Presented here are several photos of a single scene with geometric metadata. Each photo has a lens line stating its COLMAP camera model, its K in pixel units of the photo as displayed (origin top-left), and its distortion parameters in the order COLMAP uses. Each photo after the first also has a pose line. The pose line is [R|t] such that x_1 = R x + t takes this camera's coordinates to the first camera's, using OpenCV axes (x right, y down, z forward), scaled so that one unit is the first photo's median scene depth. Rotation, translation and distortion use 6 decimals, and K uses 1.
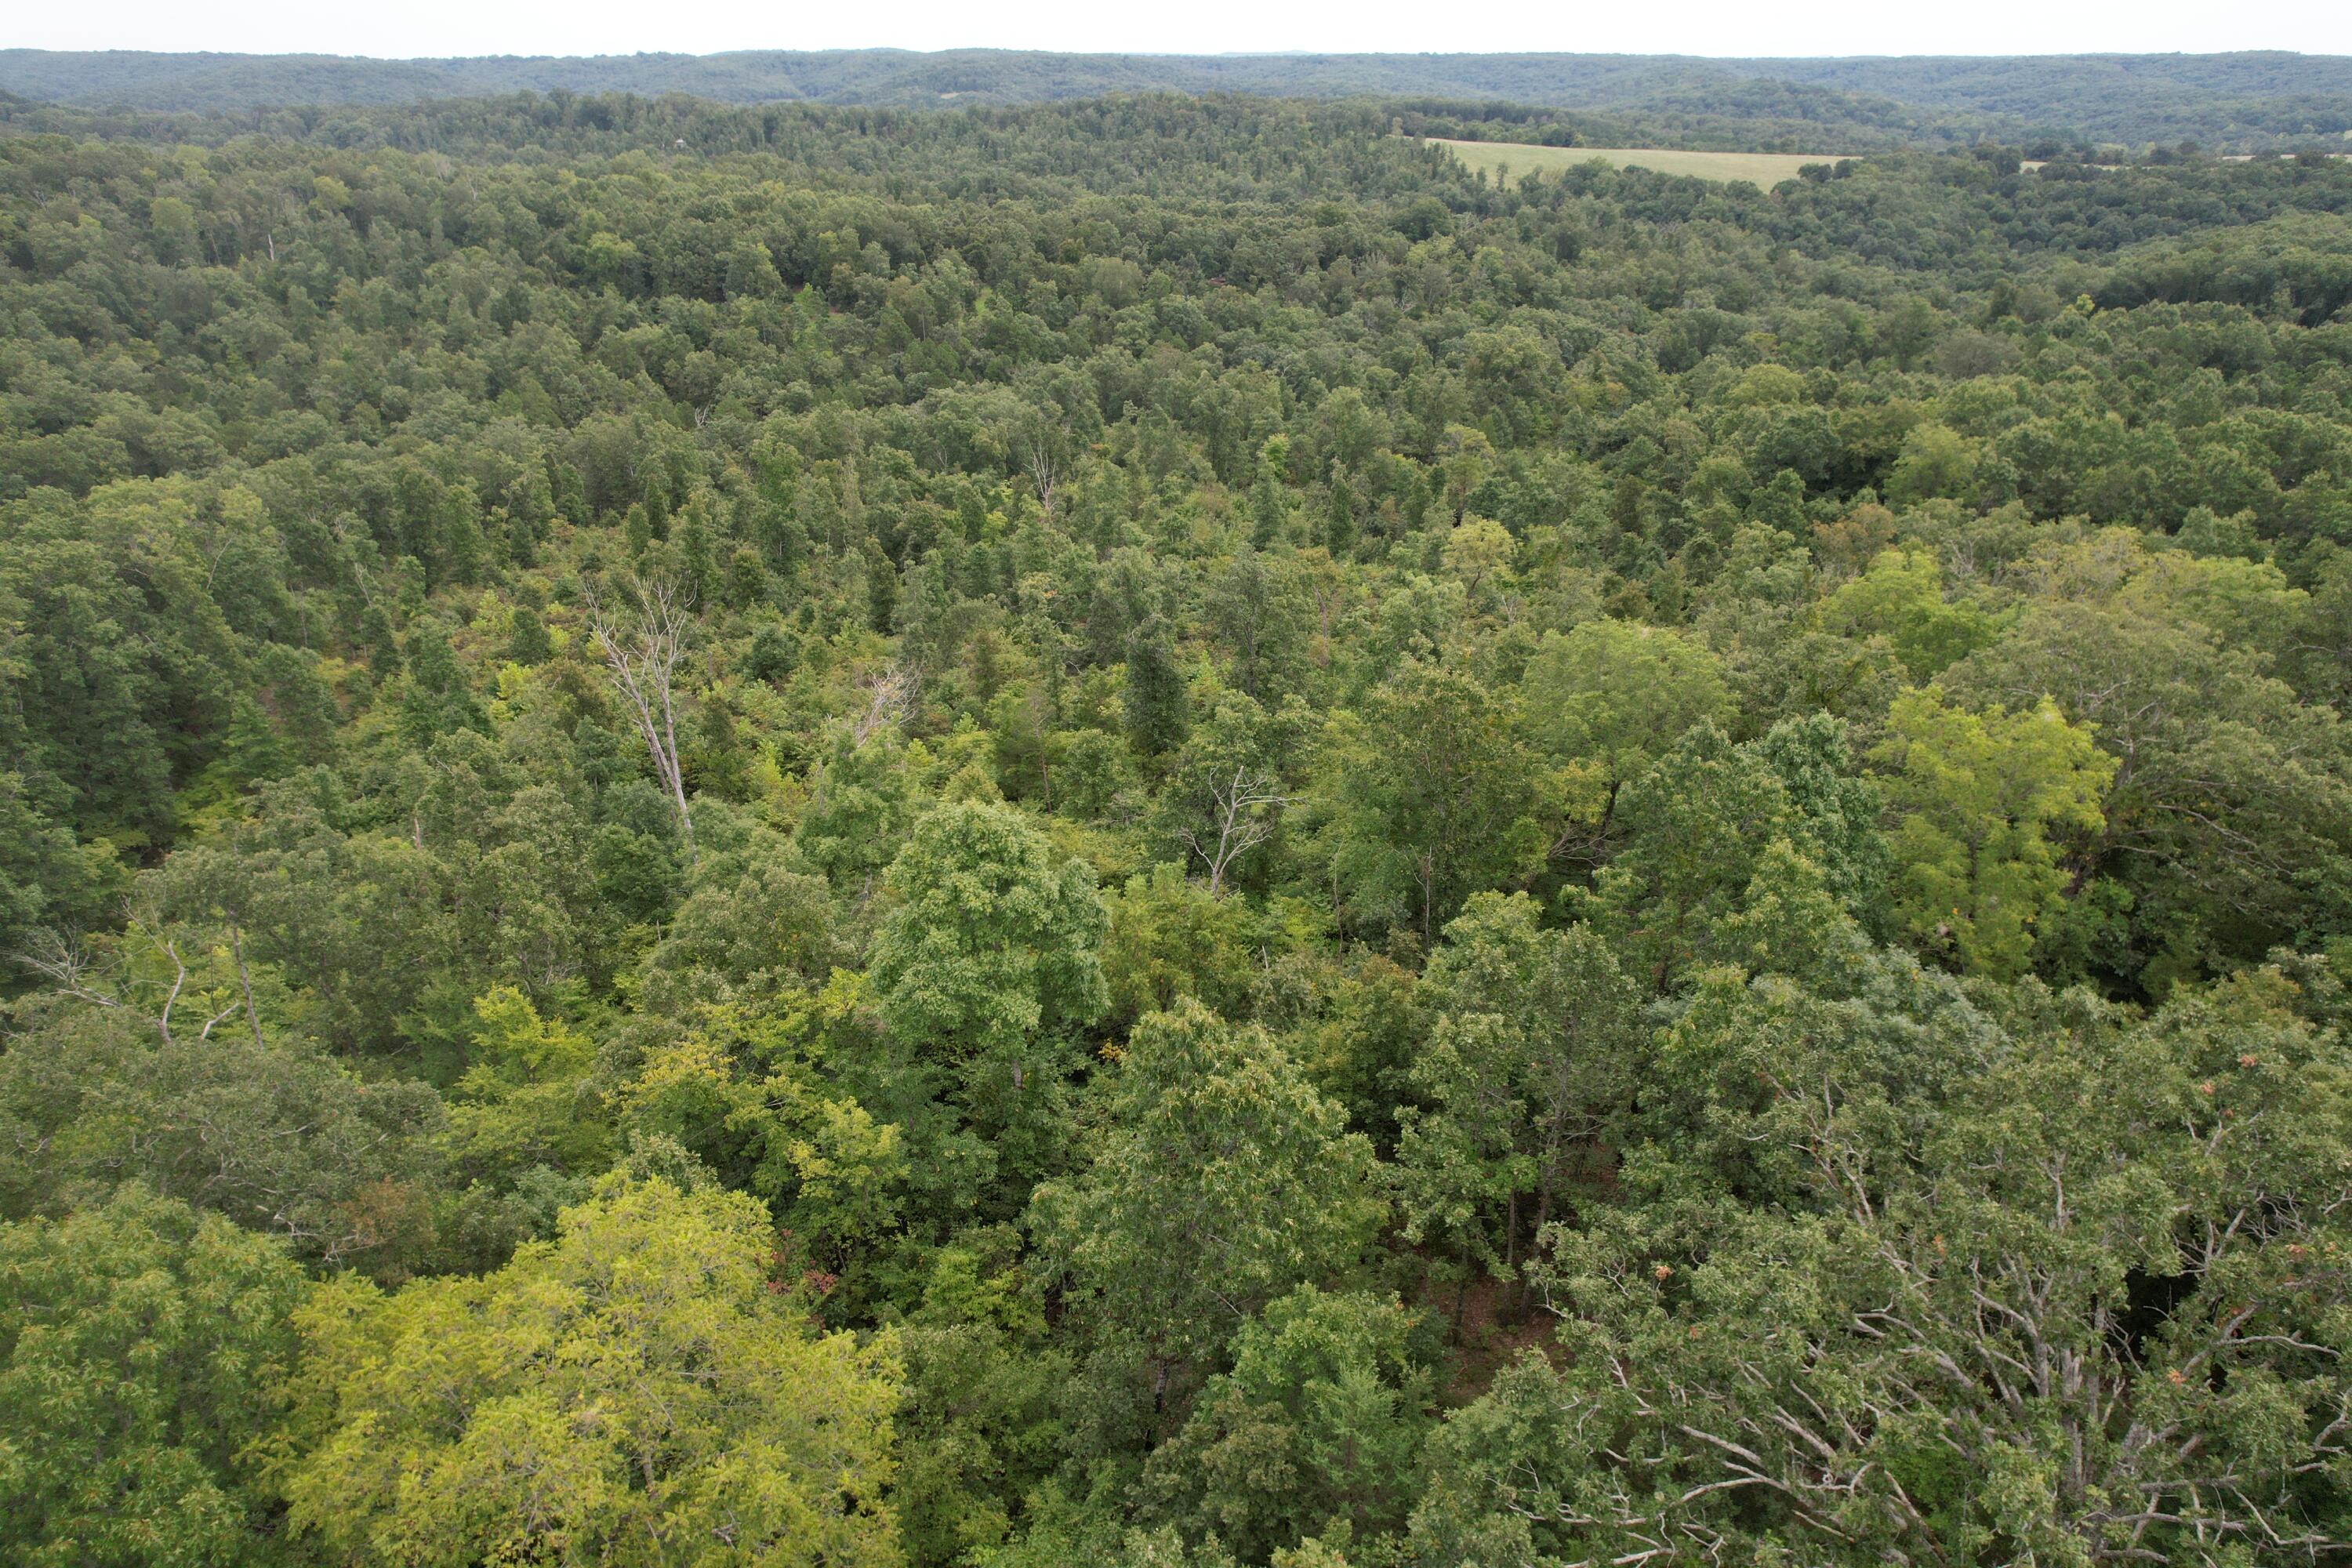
lens RADIAL K [[1515.7, 0, 1188.2], [0, 1515.7, 789.9], [0, 0, 1]] dist [-0.083990, 0.081830]
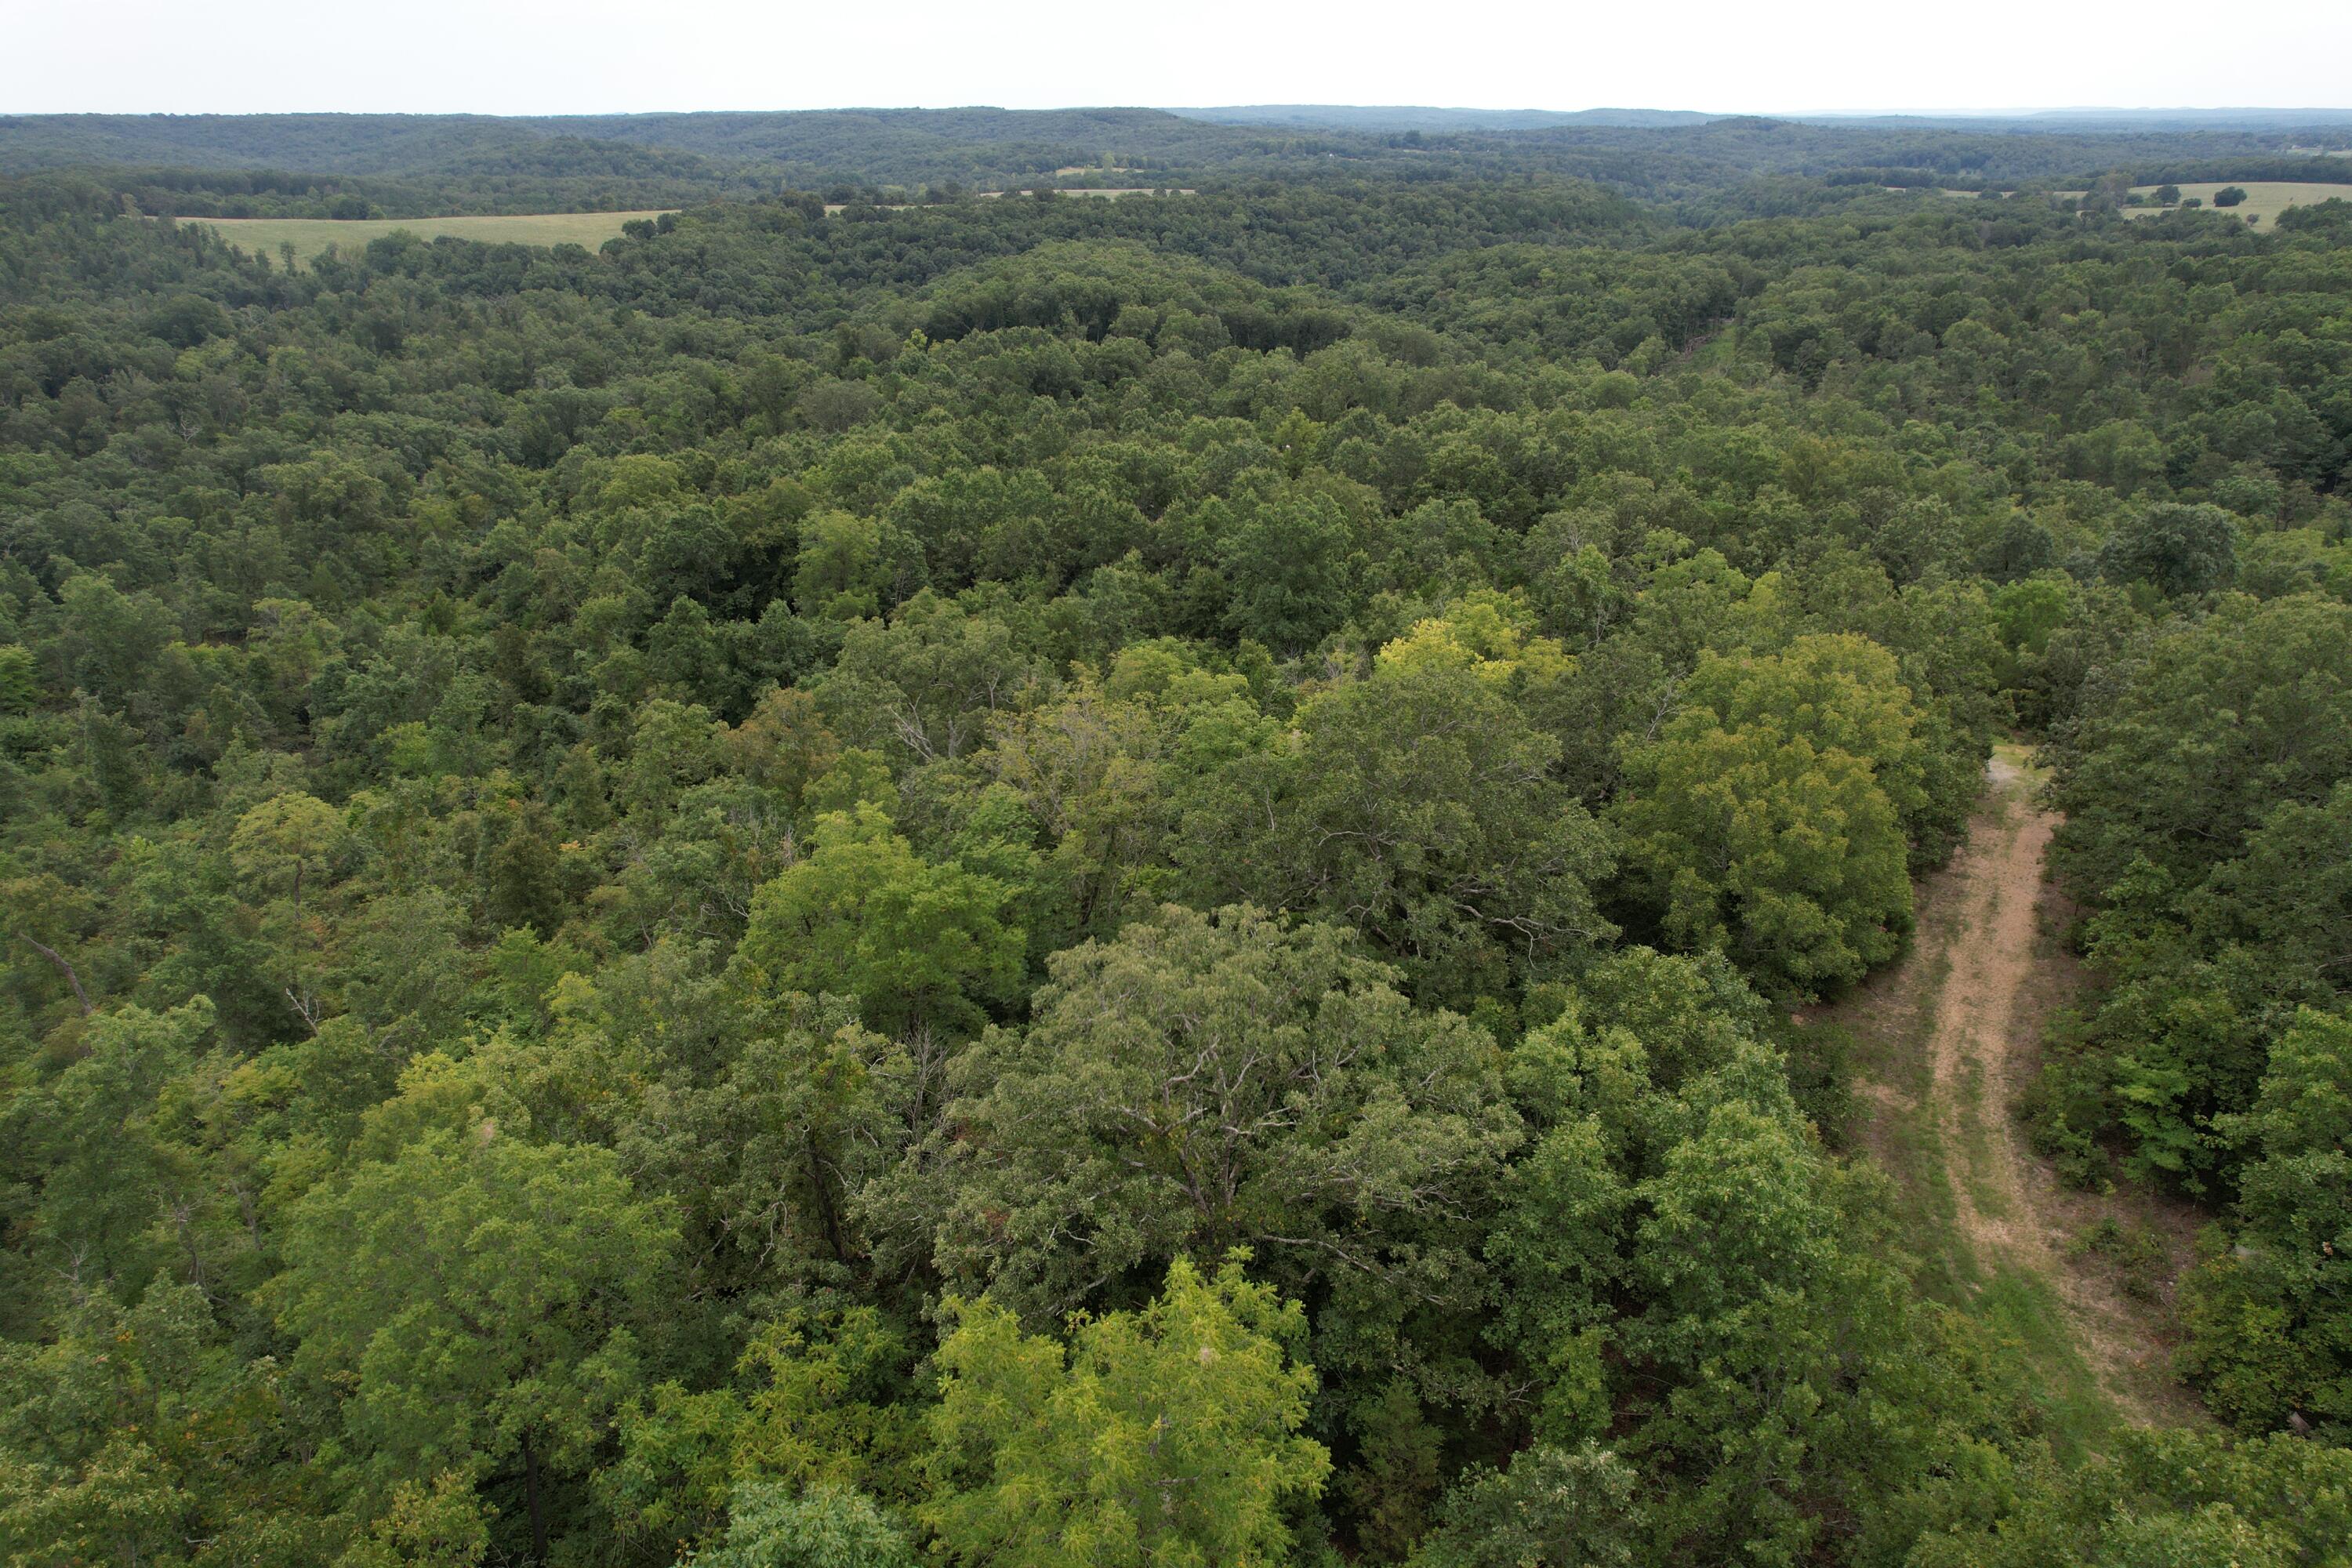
lens RADIAL K [[1515.7, 0, 1188.2], [0, 1515.7, 789.9], [0, 0, 1]] dist [-0.083990, 0.081830]
pose [[0.763786, -0.270381, 0.586110, 0.056835], [0.288880, 0.955210, 0.064200, -0.051178], [-0.577217, 0.120281, 0.807684, 0.098454]]
